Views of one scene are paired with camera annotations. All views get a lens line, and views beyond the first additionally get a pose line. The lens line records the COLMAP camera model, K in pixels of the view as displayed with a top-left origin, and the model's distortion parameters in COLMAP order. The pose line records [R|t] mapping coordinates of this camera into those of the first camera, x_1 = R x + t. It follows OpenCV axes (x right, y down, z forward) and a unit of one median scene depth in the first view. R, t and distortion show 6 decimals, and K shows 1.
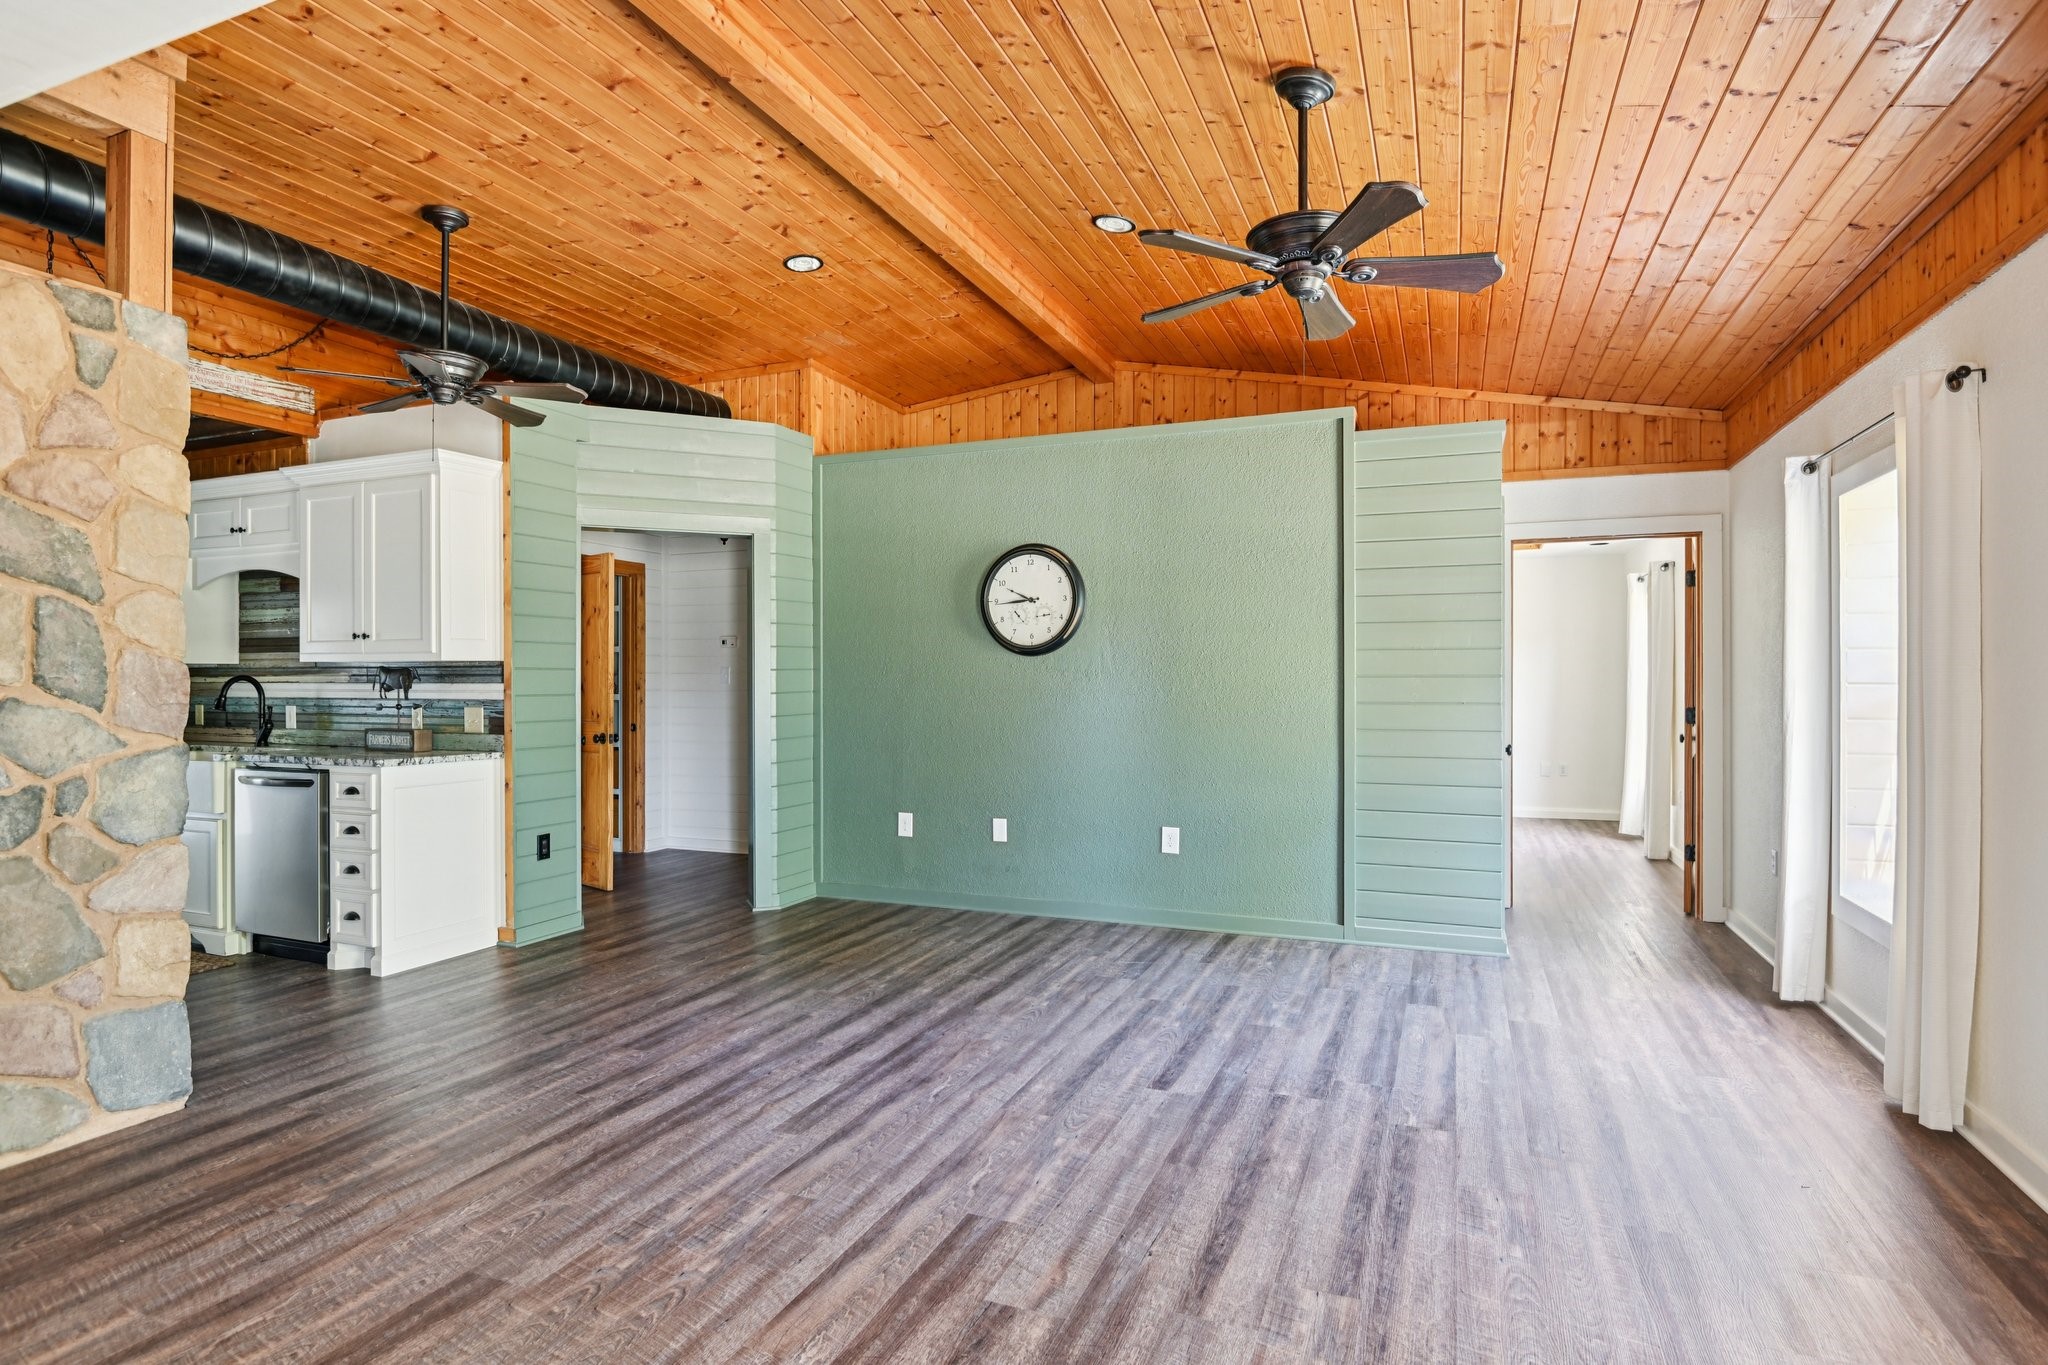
lens RADIAL K [[1077.1, 0, 1027.2], [0, 1077.1, 691.3], [0, 0, 1]] dist [-0.025811, -0.001067]
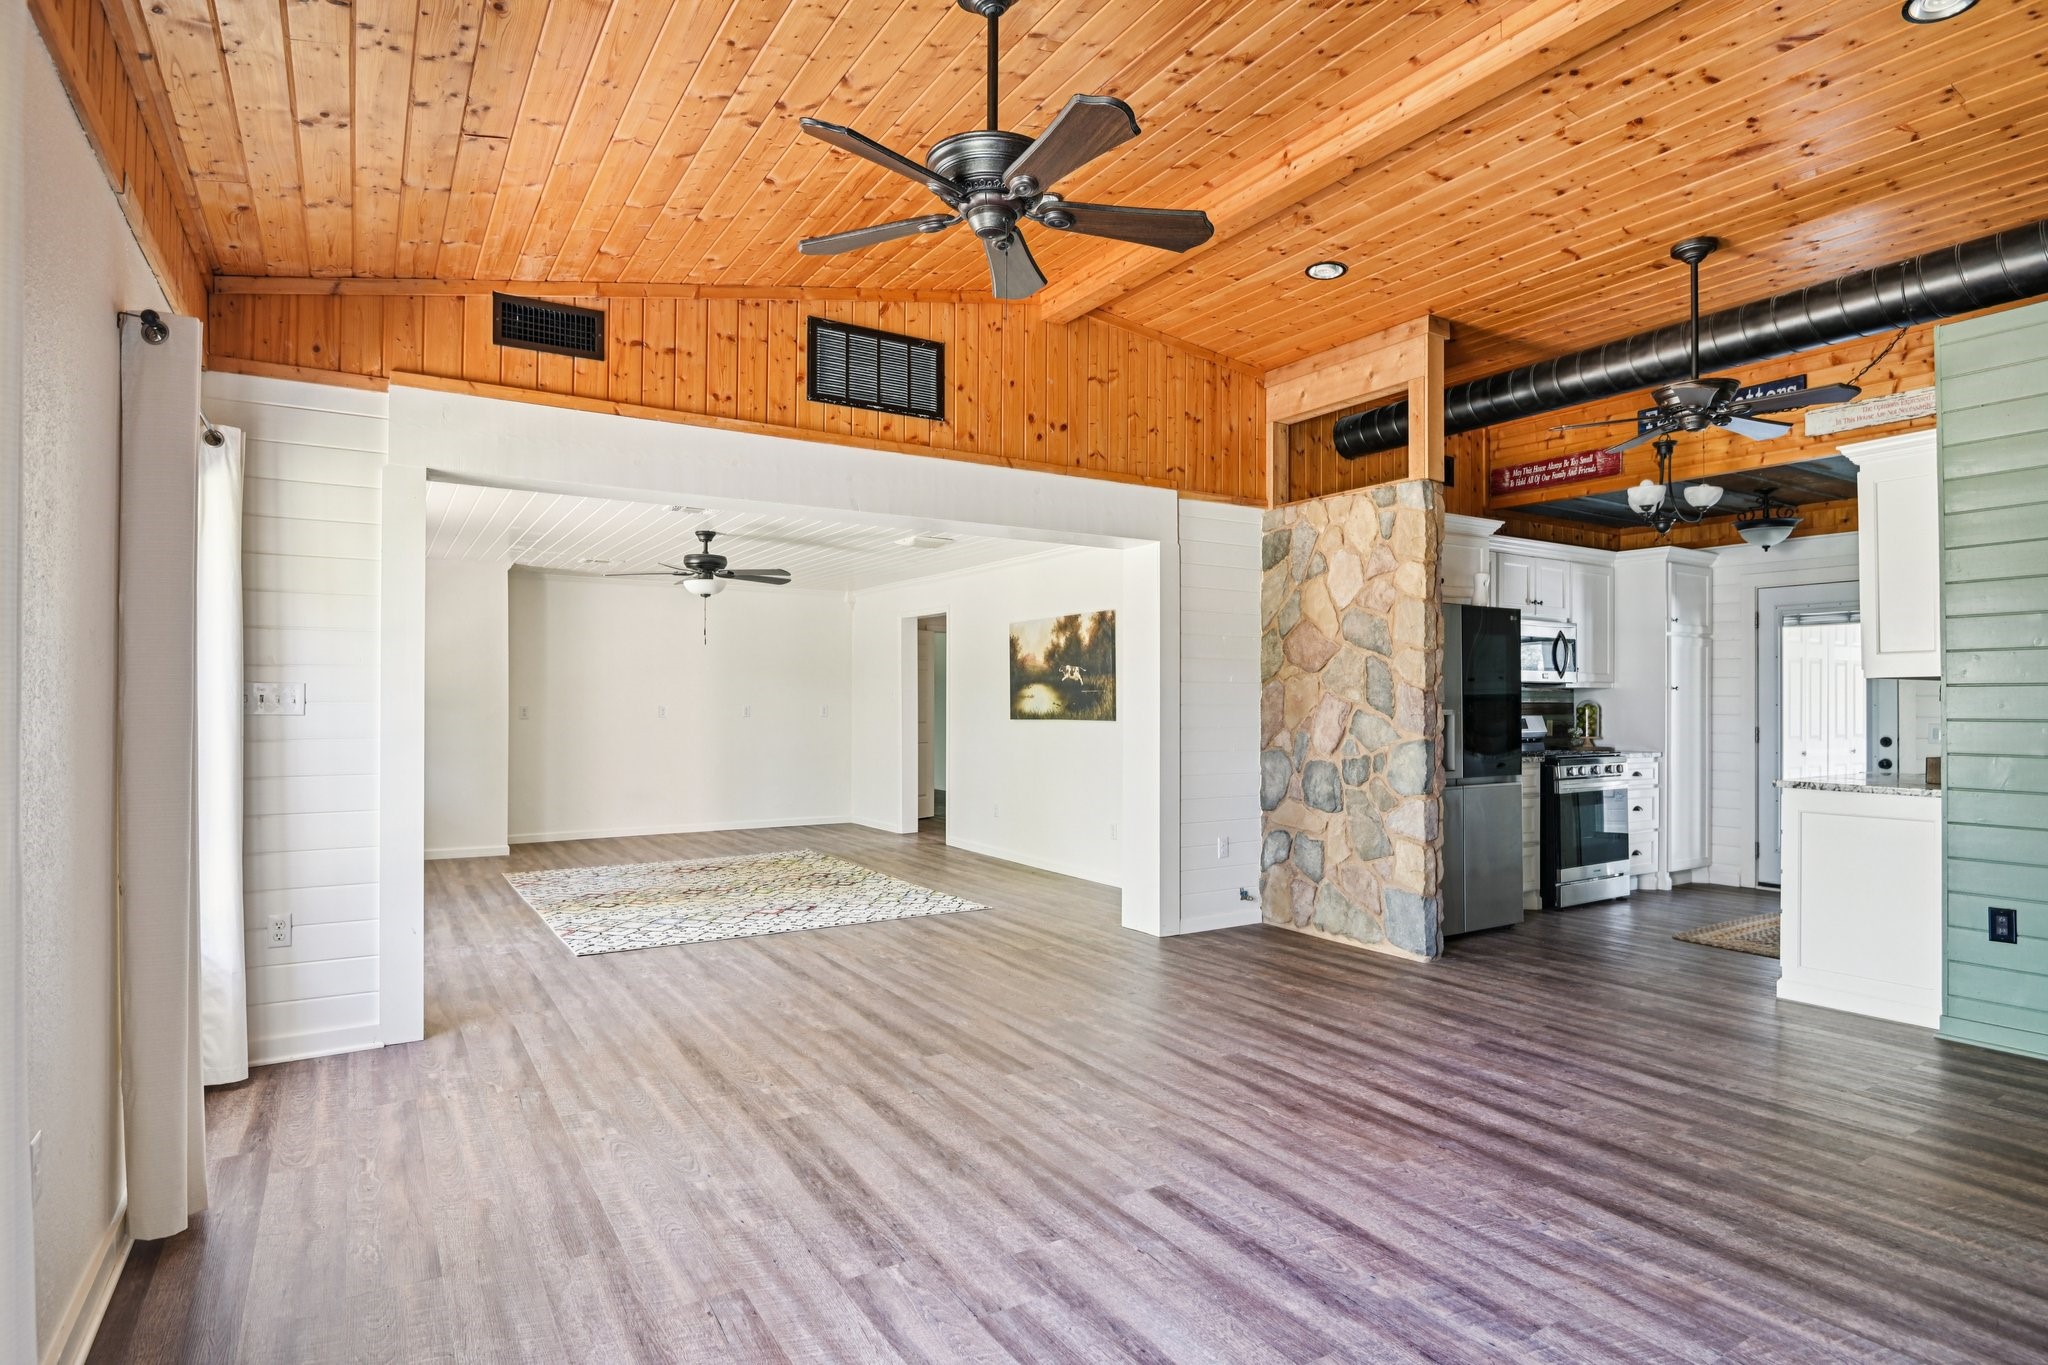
lens RADIAL K [[1077.1, 0, 1027.2], [0, 1077.1, 691.3], [0, 0, 1]] dist [-0.025811, -0.001067]
pose [[-0.595416, -0.010162, -0.803354, 0.860648], [-0.011546, 0.999925, -0.004091, -0.009718], [0.803335, 0.006839, -0.595488, 1.427583]]
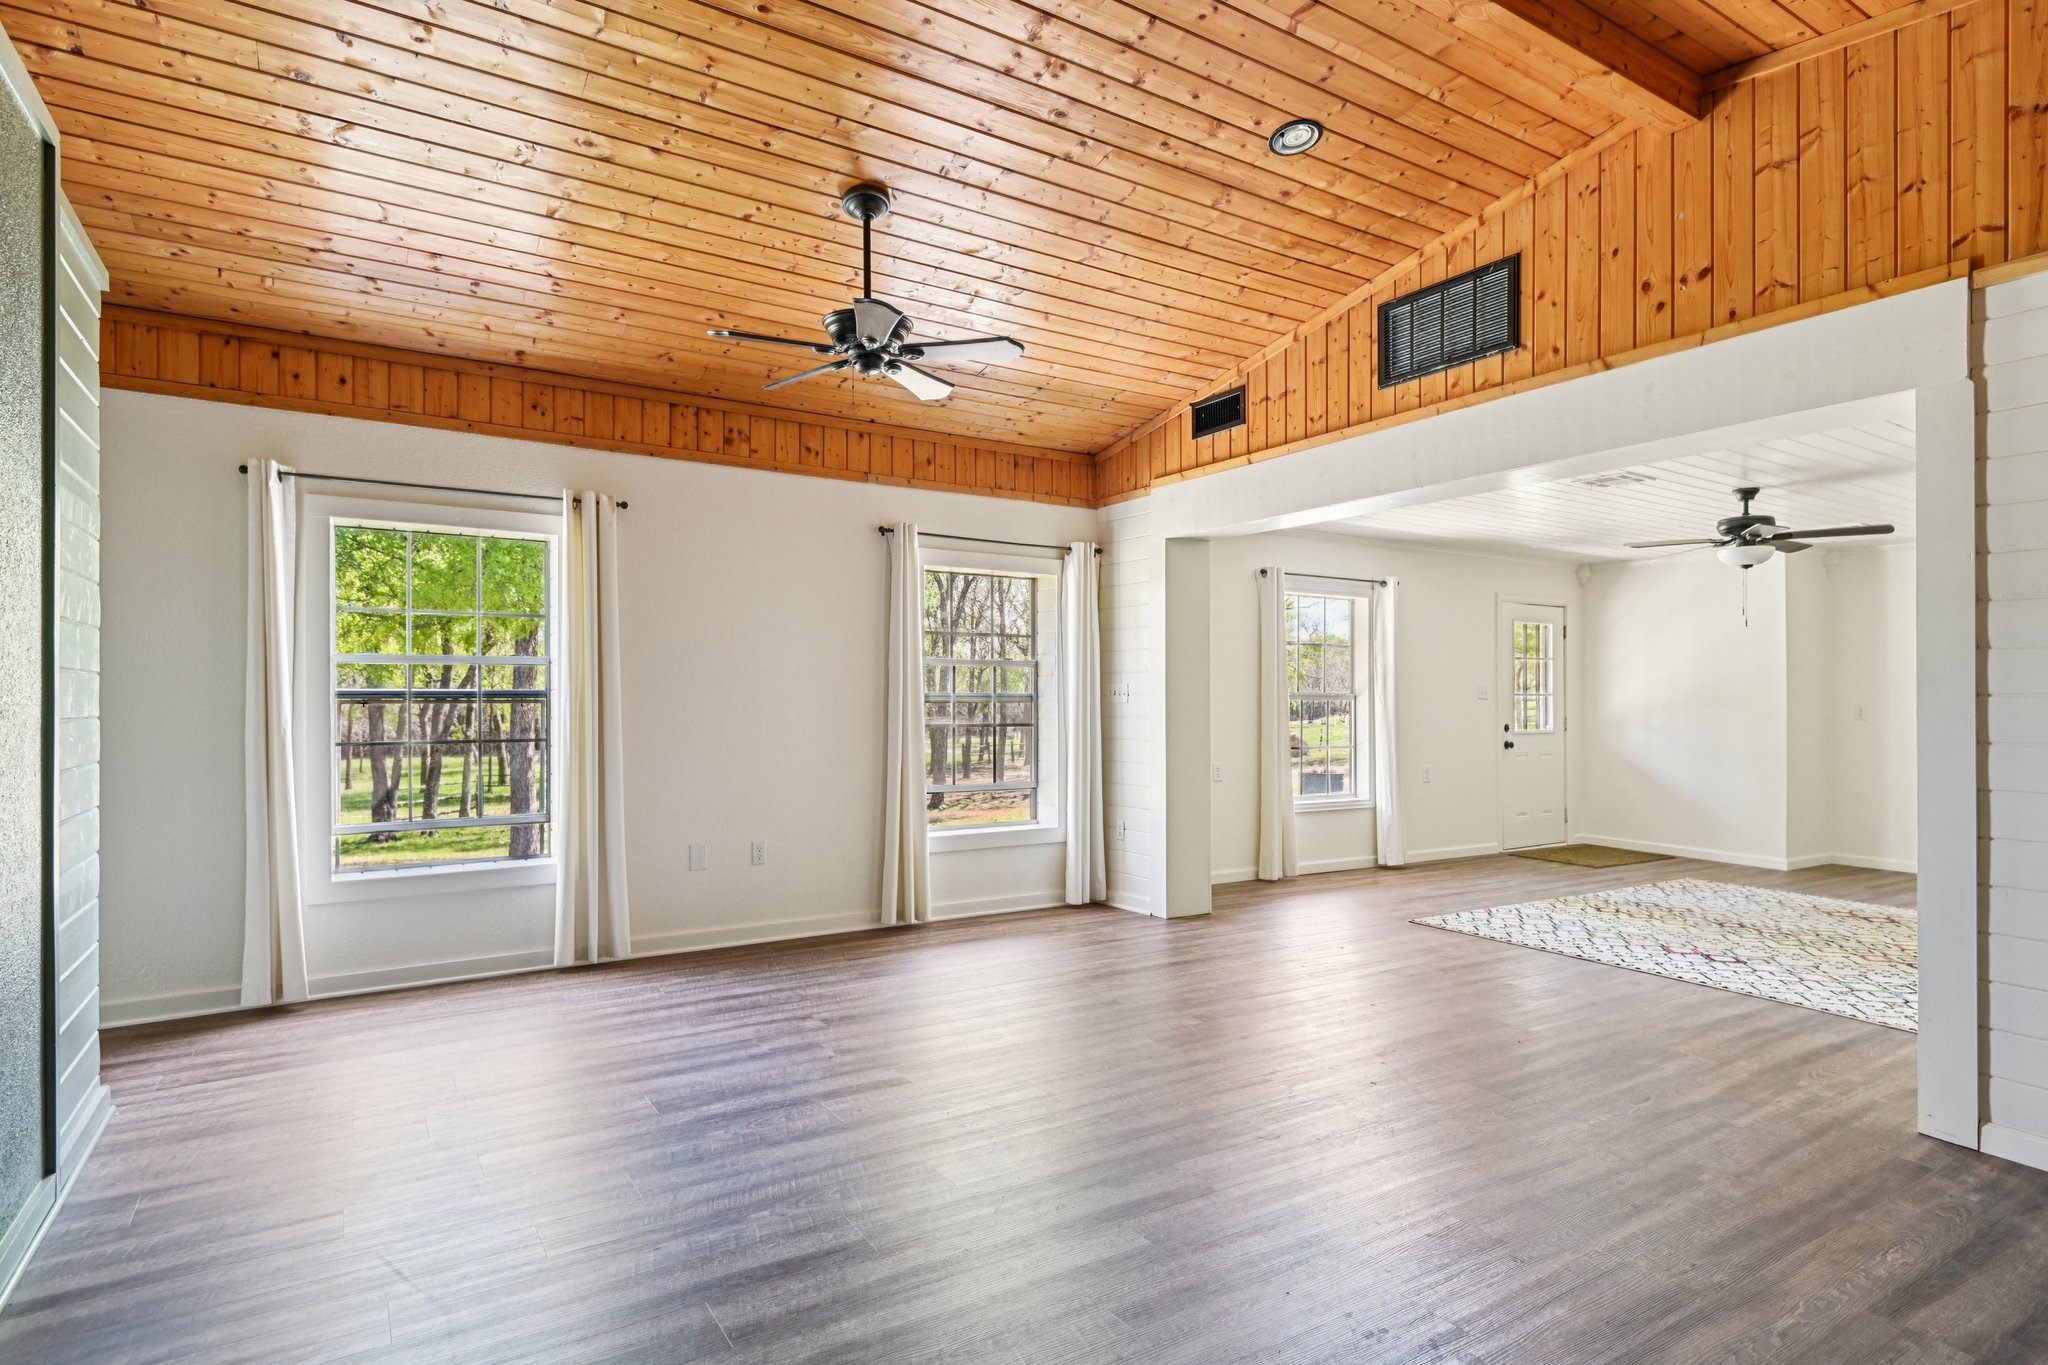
lens RADIAL K [[1077.1, 0, 1027.2], [0, 1077.1, 691.3], [0, 0, 1]] dist [-0.025811, -0.001067]
pose [[-0.813846, 0.009503, 0.581003, -0.573735], [0.008427, 0.999954, -0.004551, 0.007426], [-0.581019, 0.001192, -0.813889, 1.784799]]
